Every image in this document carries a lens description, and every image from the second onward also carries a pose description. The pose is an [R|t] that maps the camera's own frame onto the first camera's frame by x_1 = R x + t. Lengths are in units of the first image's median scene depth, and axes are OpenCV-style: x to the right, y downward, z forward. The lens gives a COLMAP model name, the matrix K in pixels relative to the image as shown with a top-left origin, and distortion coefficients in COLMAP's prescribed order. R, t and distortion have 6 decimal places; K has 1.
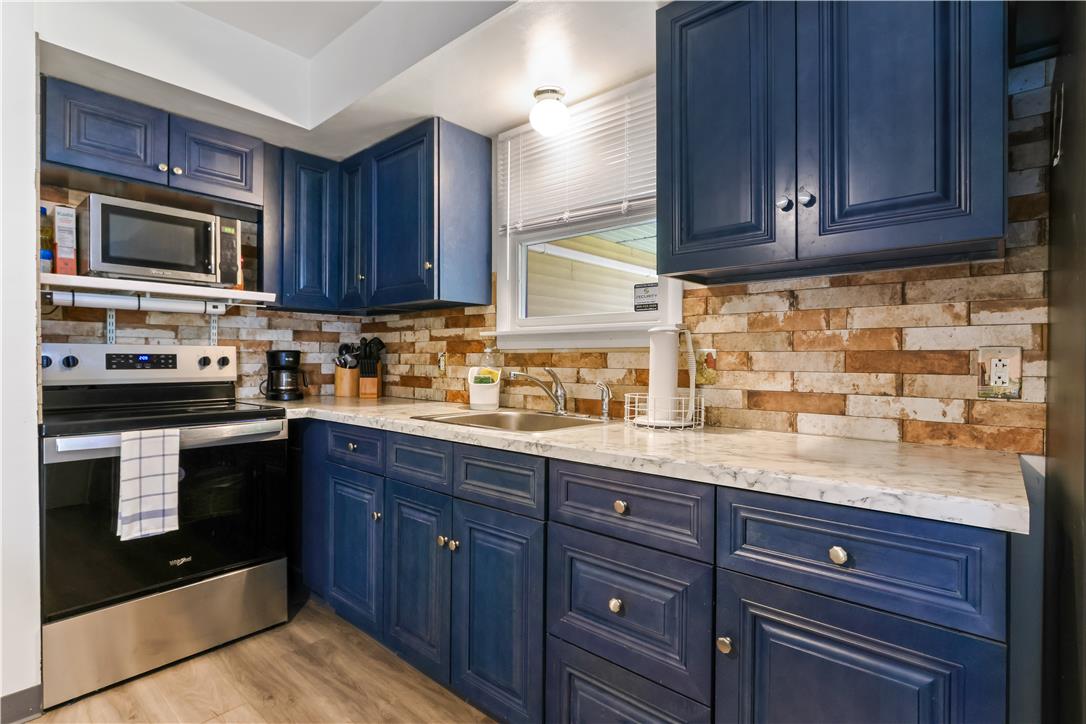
lens RADIAL K [[536.8, 0, 541.1], [0, 536.8, 359.2], [0, 0, 1]] dist [-0.003691, 0.002502]
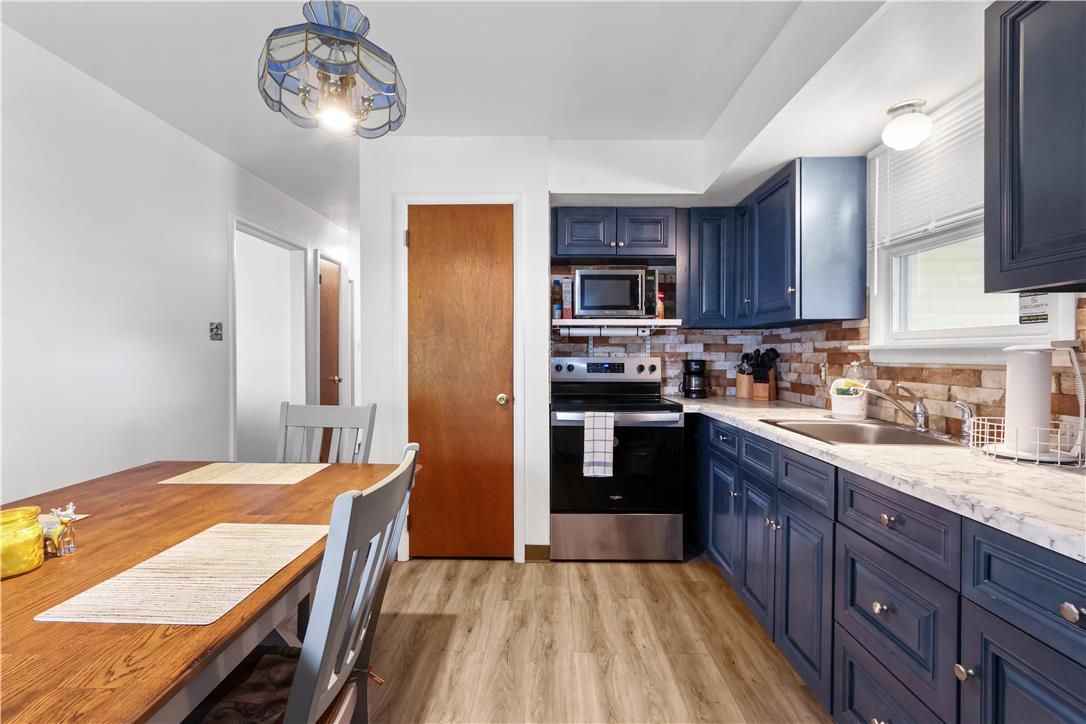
lens RADIAL K [[501.7, 0, 542.7], [0, 501.7, 357.4], [0, 0, 1]] dist [0.009331, 0.000873]
pose [[0.656359, 0.003708, -0.754439, 0.270591], [-0.003062, 0.999993, 0.002252, -0.032086], [0.754442, 0.000832, 0.656366, -0.114892]]
